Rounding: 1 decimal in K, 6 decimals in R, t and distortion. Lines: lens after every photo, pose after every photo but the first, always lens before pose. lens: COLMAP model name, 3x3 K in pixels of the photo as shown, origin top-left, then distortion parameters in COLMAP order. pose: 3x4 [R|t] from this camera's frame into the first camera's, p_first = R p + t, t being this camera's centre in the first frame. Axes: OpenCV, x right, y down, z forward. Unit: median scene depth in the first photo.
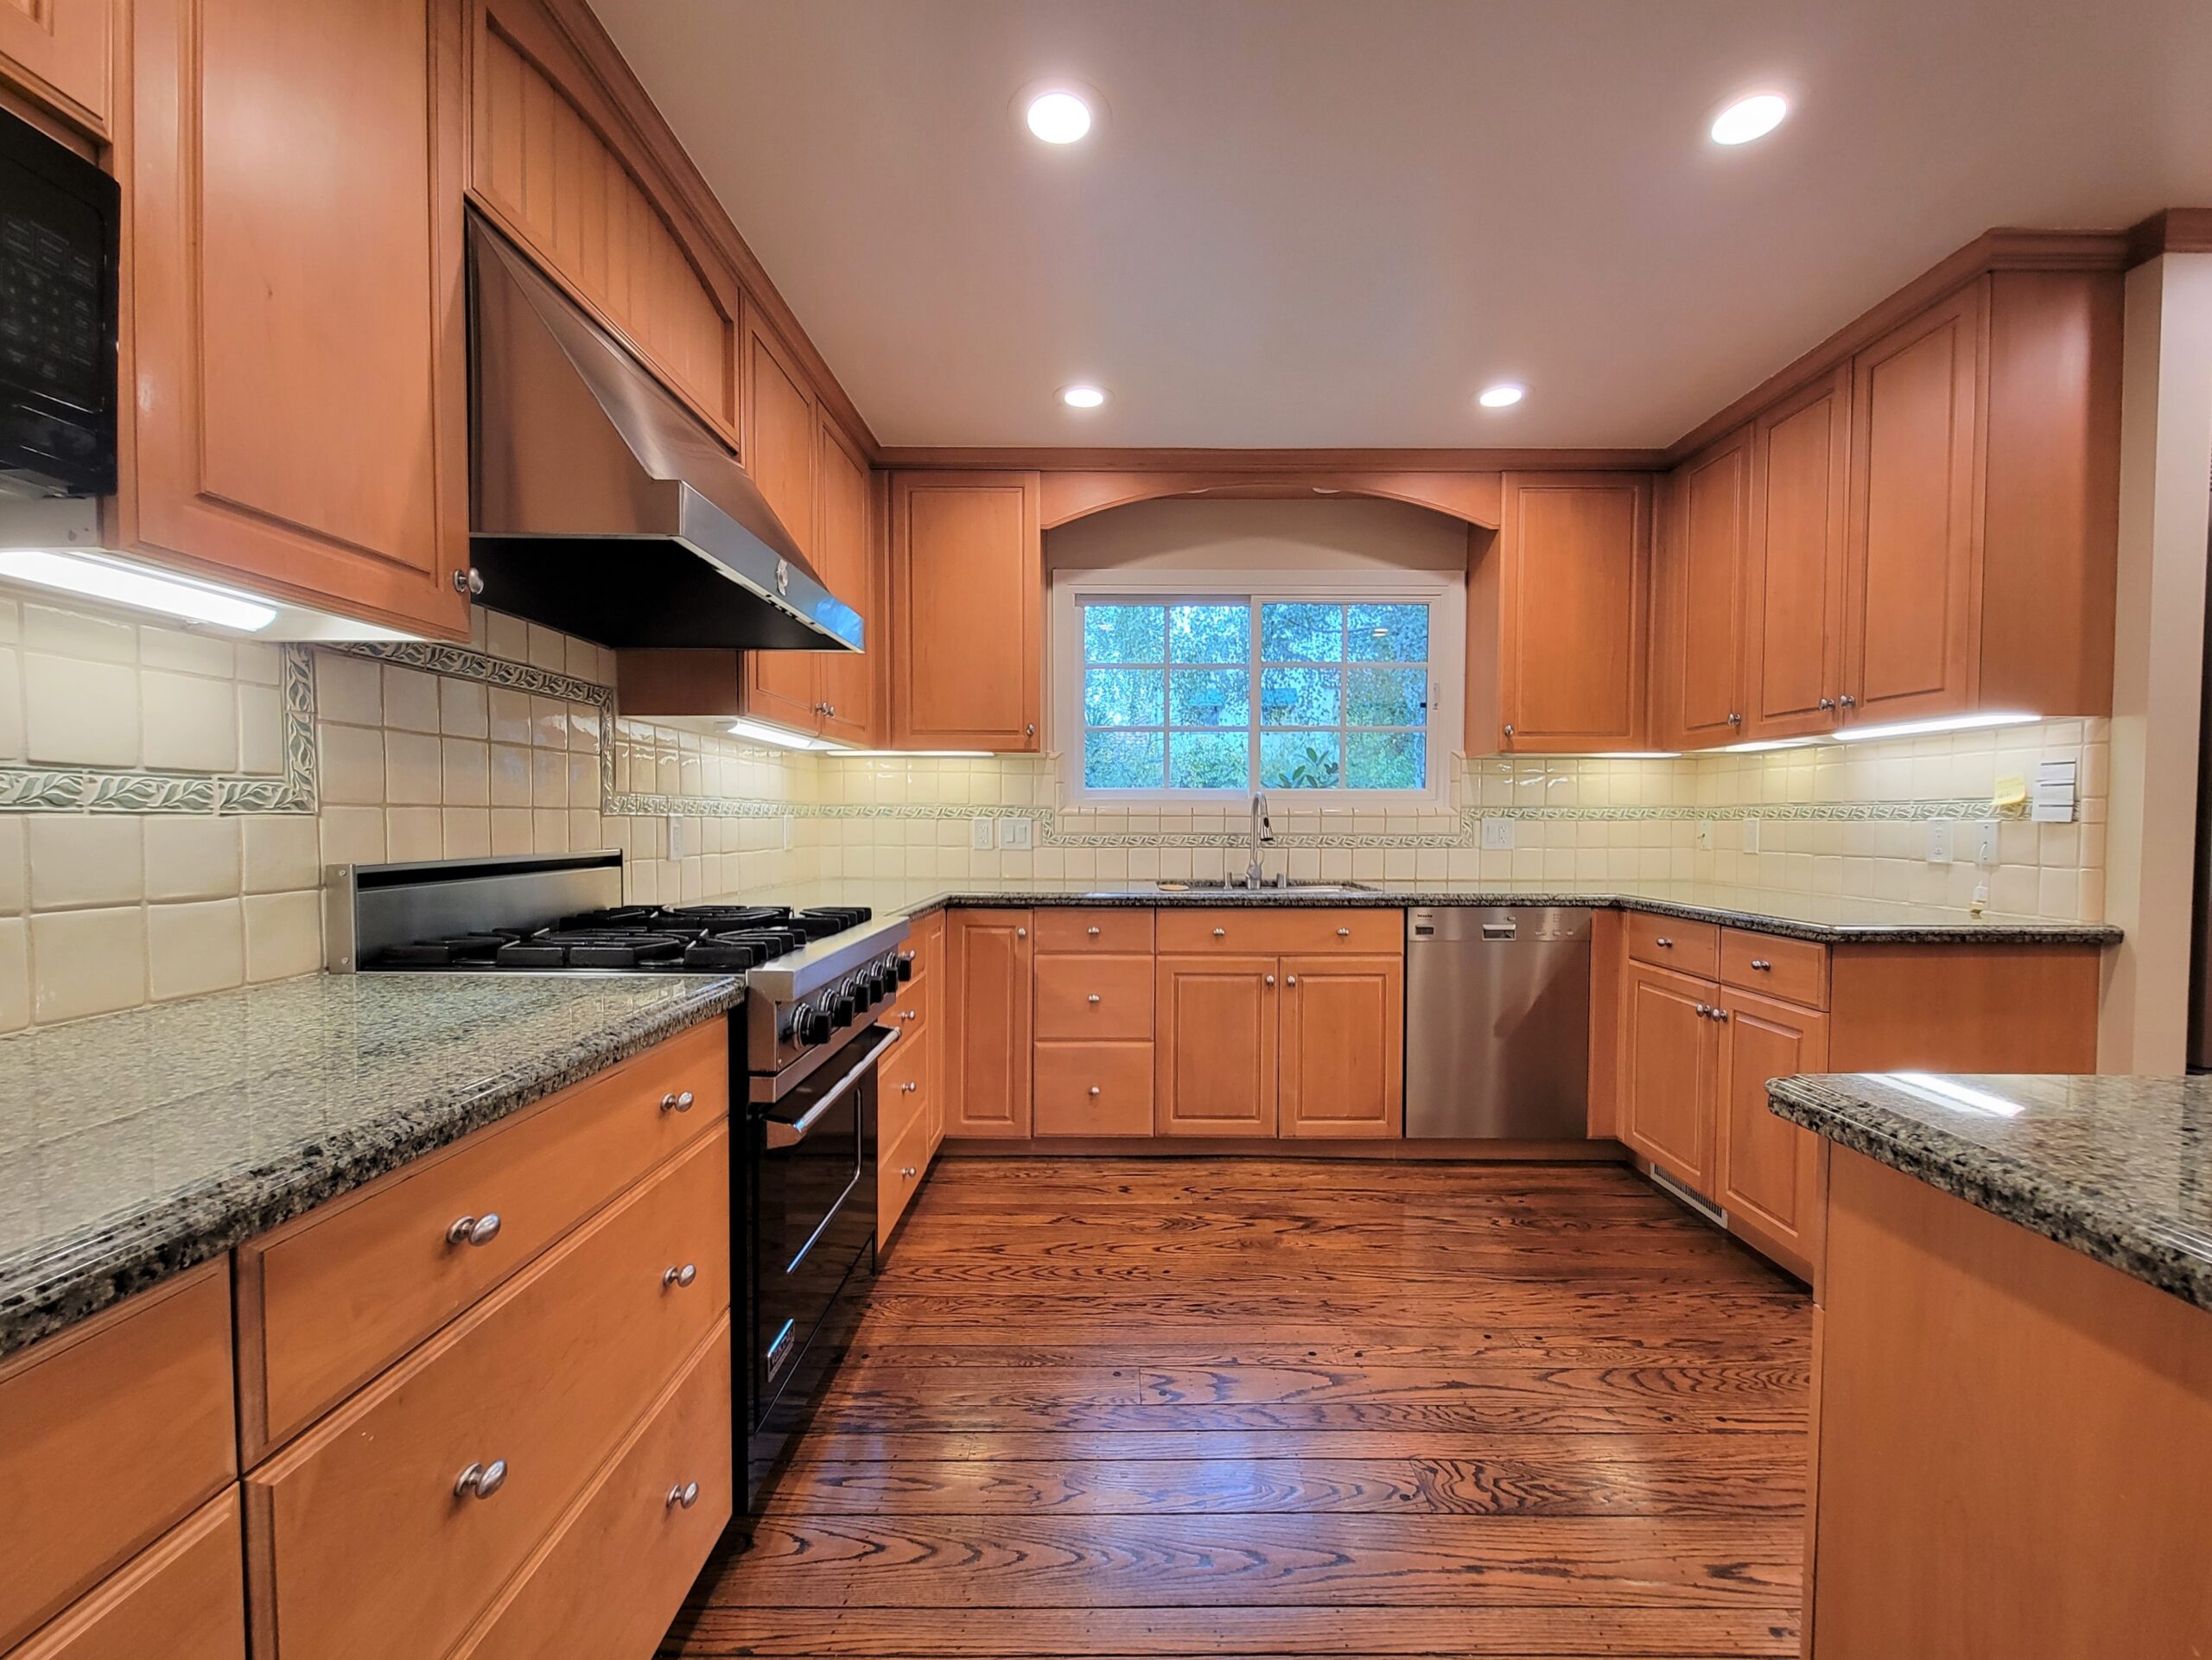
lens RADIAL K [[904.1, 0, 1115.1], [0, 904.1, 850.9], [0, 0, 1]] dist [0.000192, -0.001790]
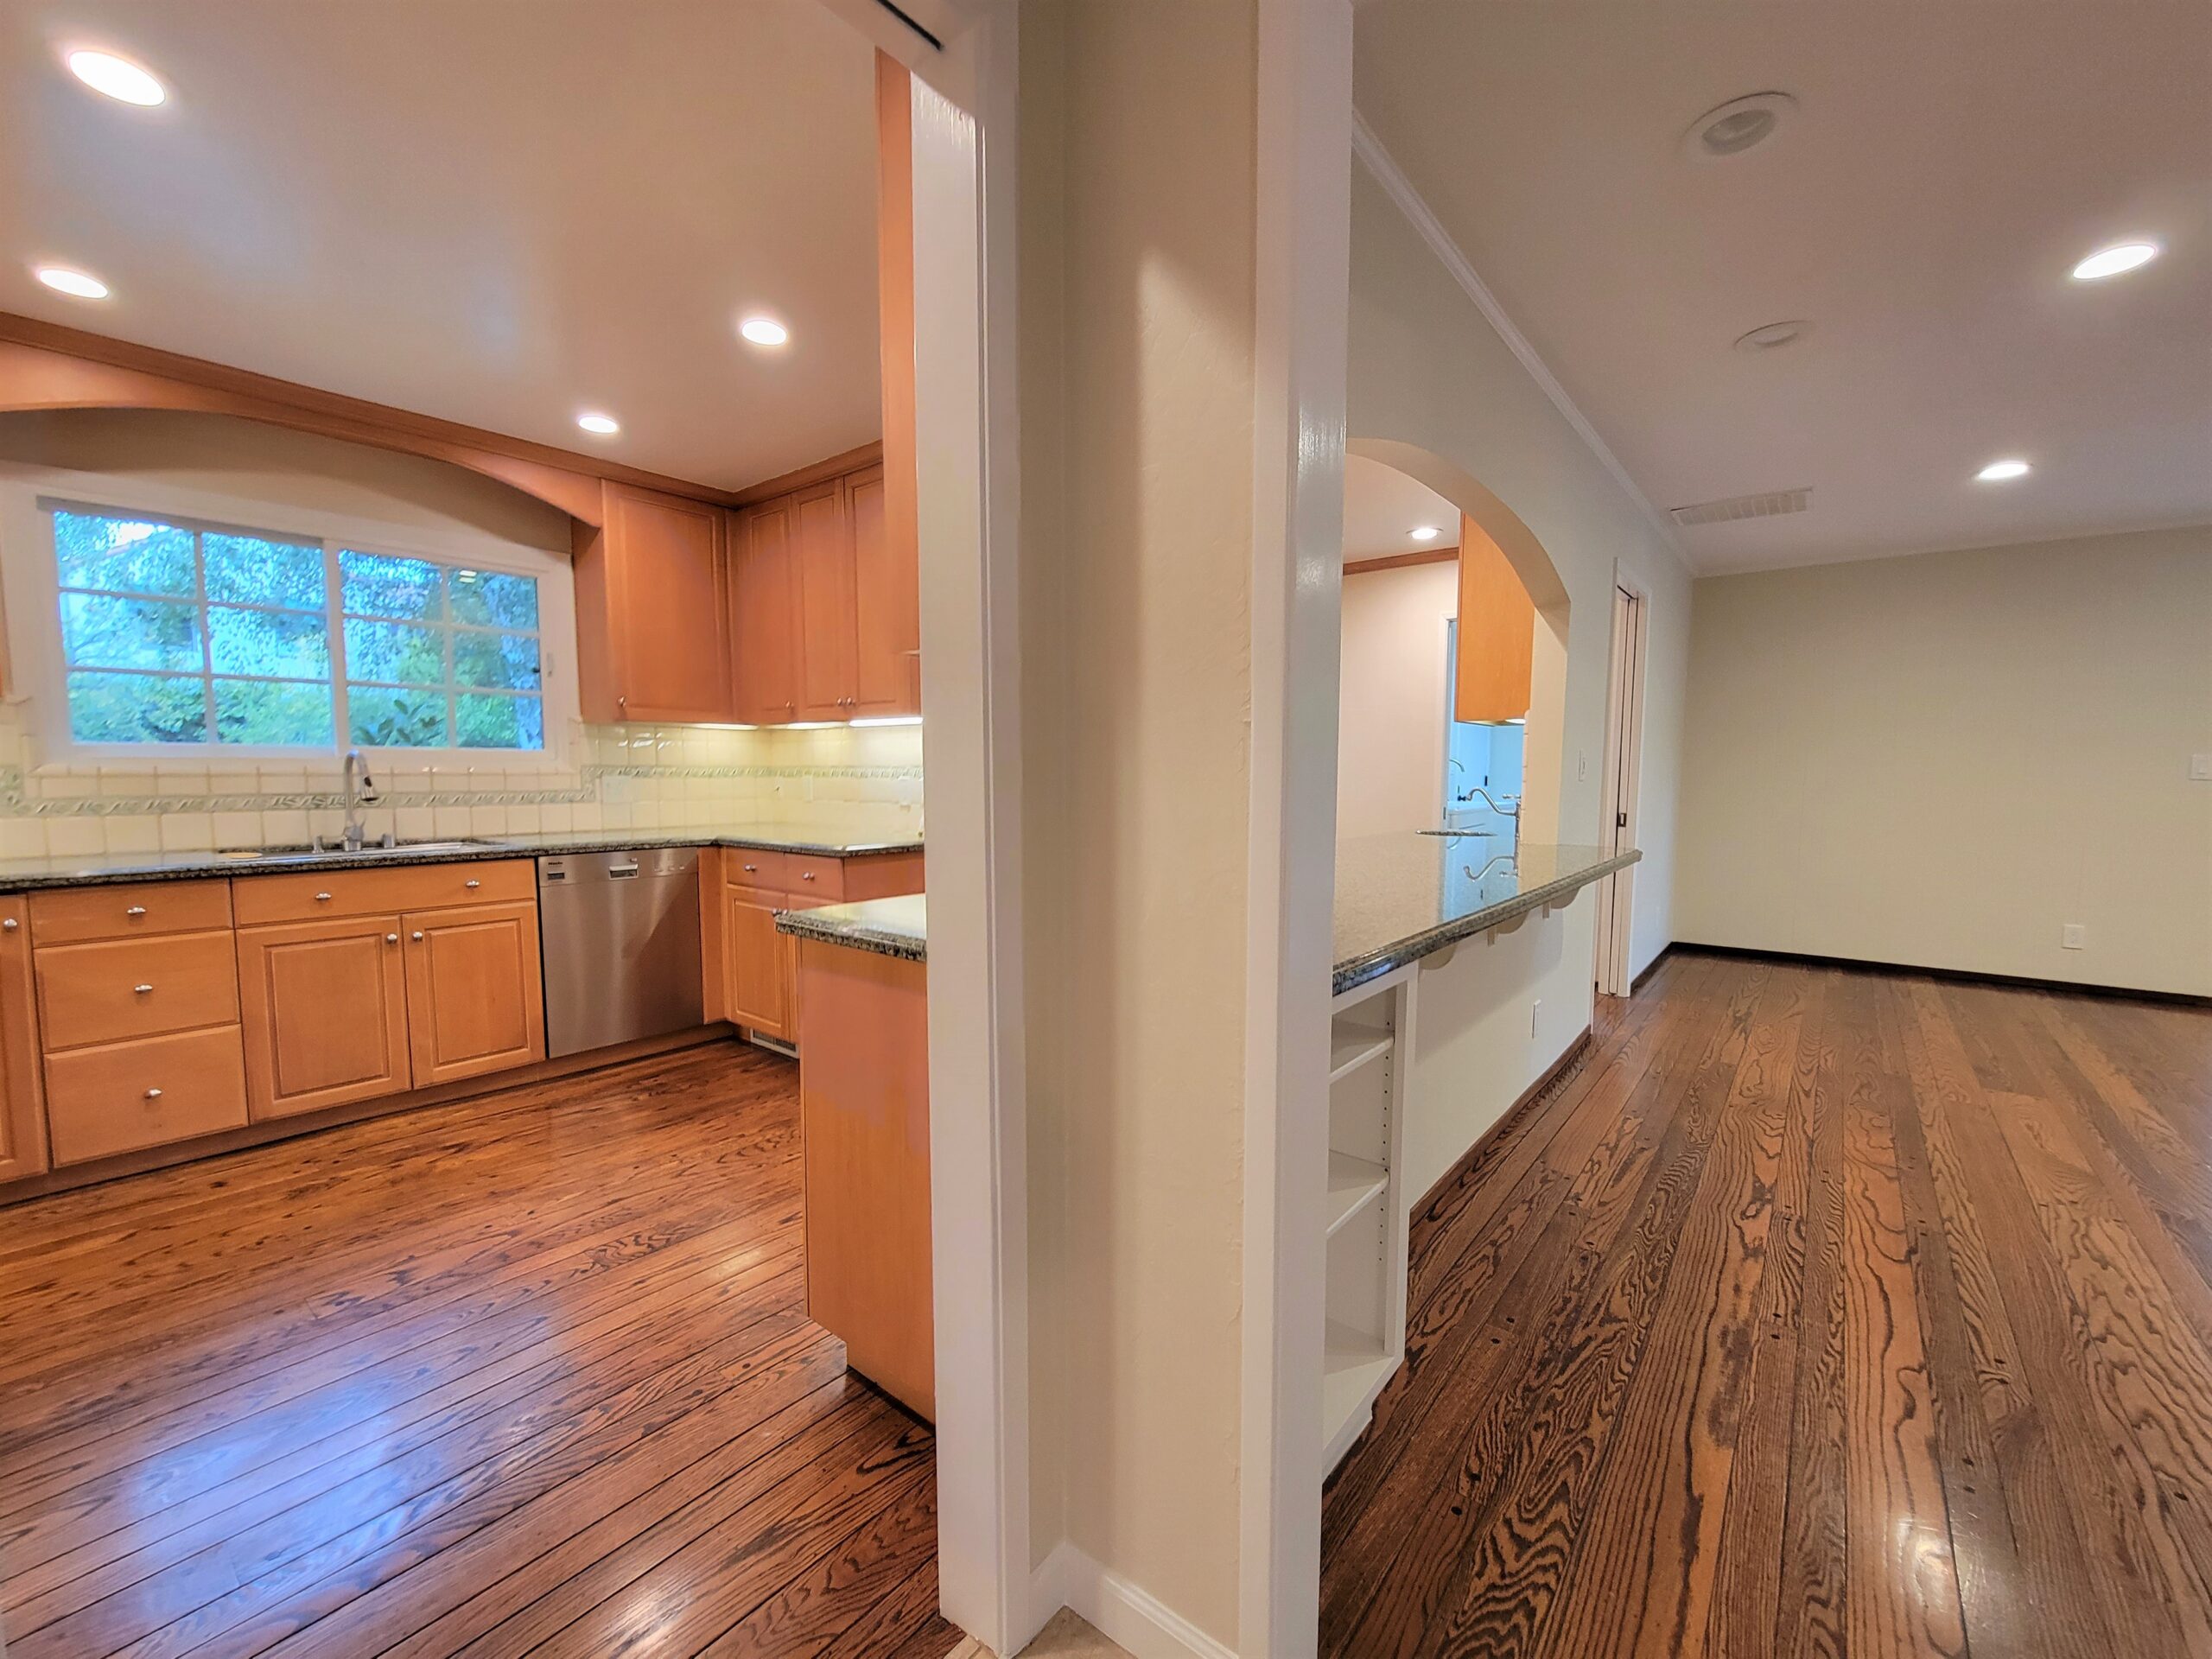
lens RADIAL K [[904.0, 0, 1119.9], [0, 904.0, 848.1], [0, 0, 1]] dist [0.000192, -0.001790]
pose [[0.608568, -0.067851, 0.790595, -0.131894], [0.024646, 0.997473, 0.066634, -0.006359], [-0.793119, -0.021067, 0.608703, -0.276456]]
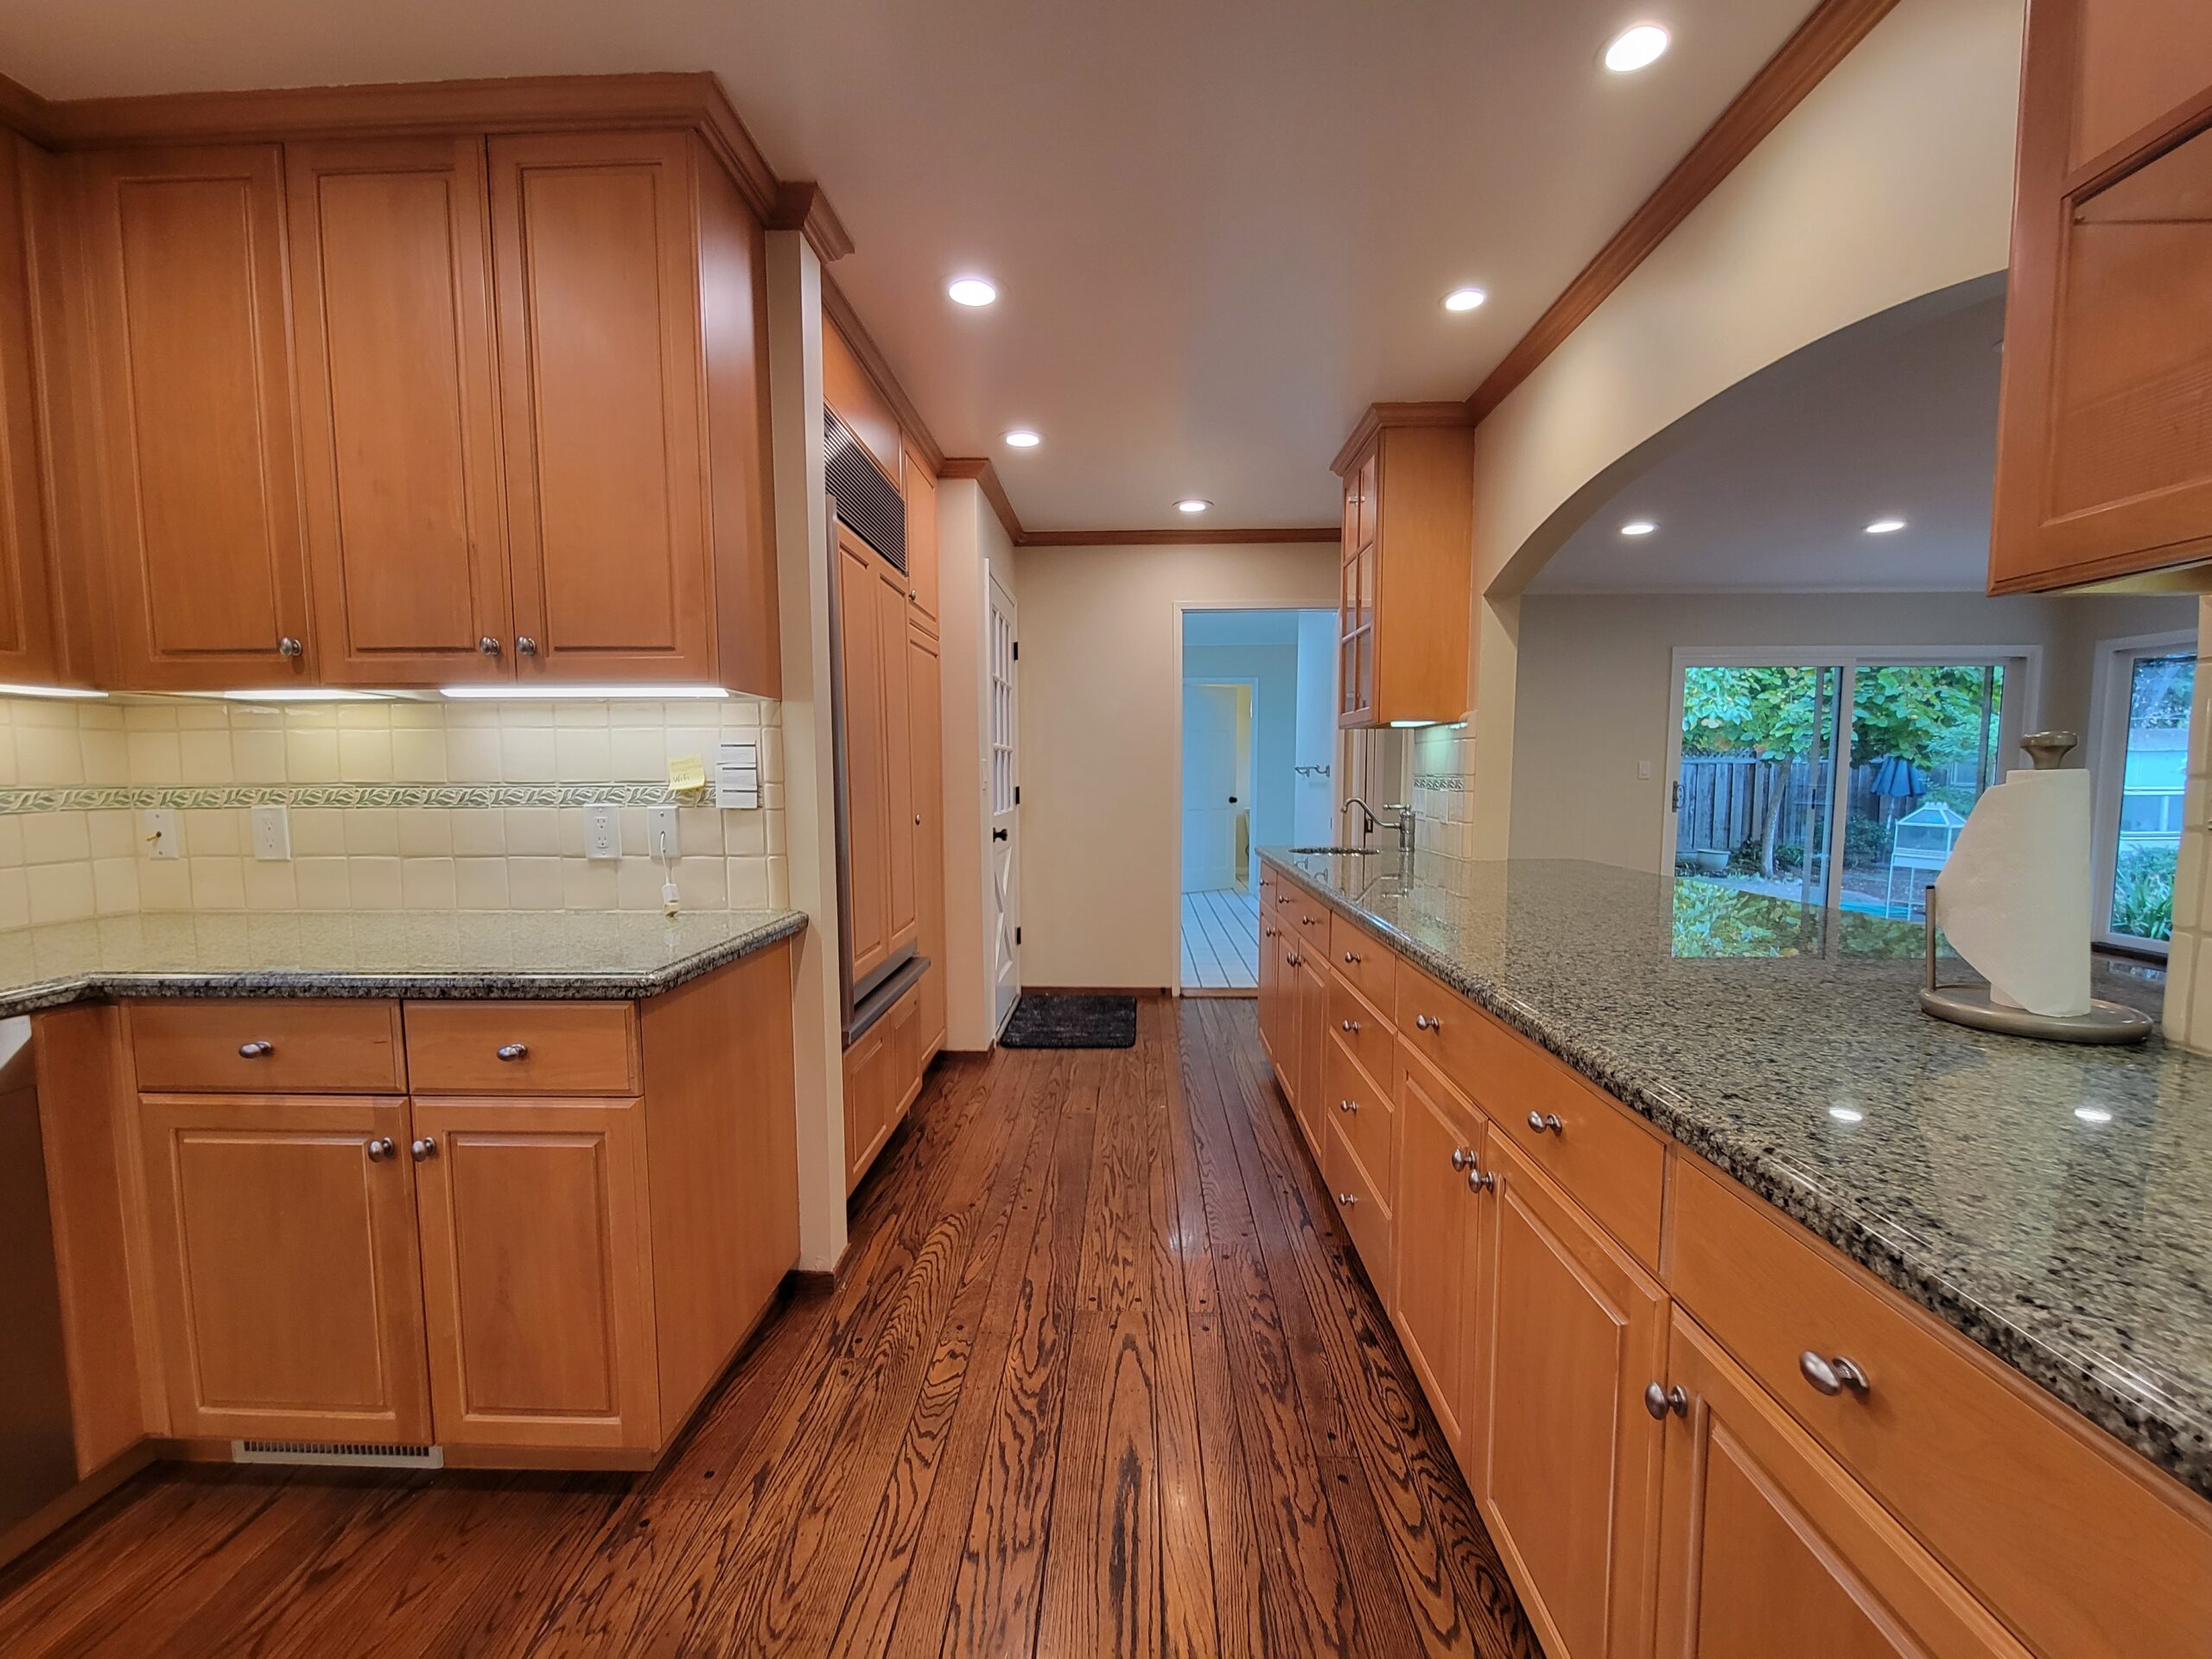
lens RADIAL K [[904.0, 0, 1123.8], [0, 904.0, 848.5], [0, 0, 1]] dist [0.000192, -0.001790]
pose [[0.016031, -0.083866, 0.996348, 0.085896], [0.041432, 0.995676, 0.083143, -0.040642], [-0.999013, 0.039948, 0.019436, 0.455198]]
